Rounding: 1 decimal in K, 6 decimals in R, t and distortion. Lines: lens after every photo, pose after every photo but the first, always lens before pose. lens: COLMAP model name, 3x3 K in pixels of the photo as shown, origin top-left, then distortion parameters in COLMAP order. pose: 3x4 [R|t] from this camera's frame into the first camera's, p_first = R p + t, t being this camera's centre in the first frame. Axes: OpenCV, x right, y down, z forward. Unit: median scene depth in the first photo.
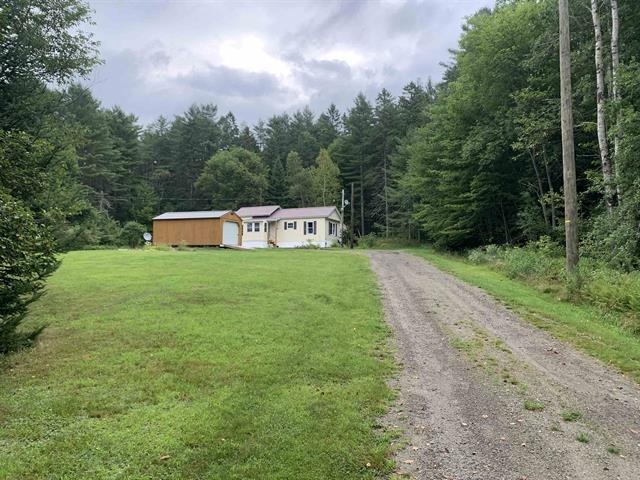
lens RADIAL K [[483.3, 0, 320.1], [0, 483.3, 240.1], [0, 0, 1]] dist [0.033145, -0.000674]
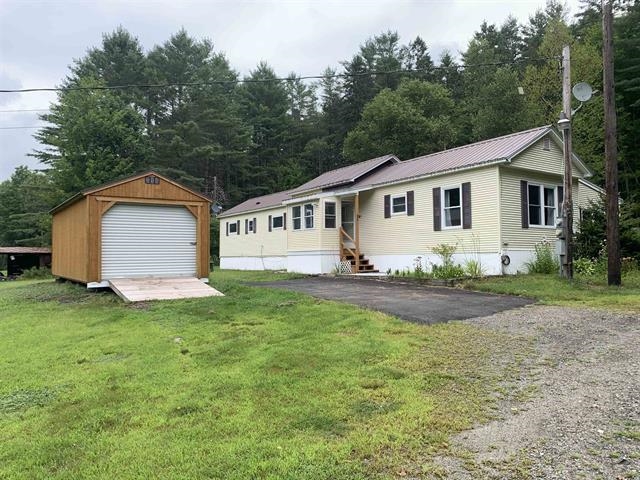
lens RADIAL K [[483.3, 0, 318.2], [0, 483.3, 236.0], [0, 0, 1]] dist [0.033145, -0.000674]
pose [[0.847911, -0.037055, -0.528841, 0.066712], [0.044526, 0.999007, 0.001392, -0.011753], [0.528265, -0.024727, 0.848720, 0.694431]]
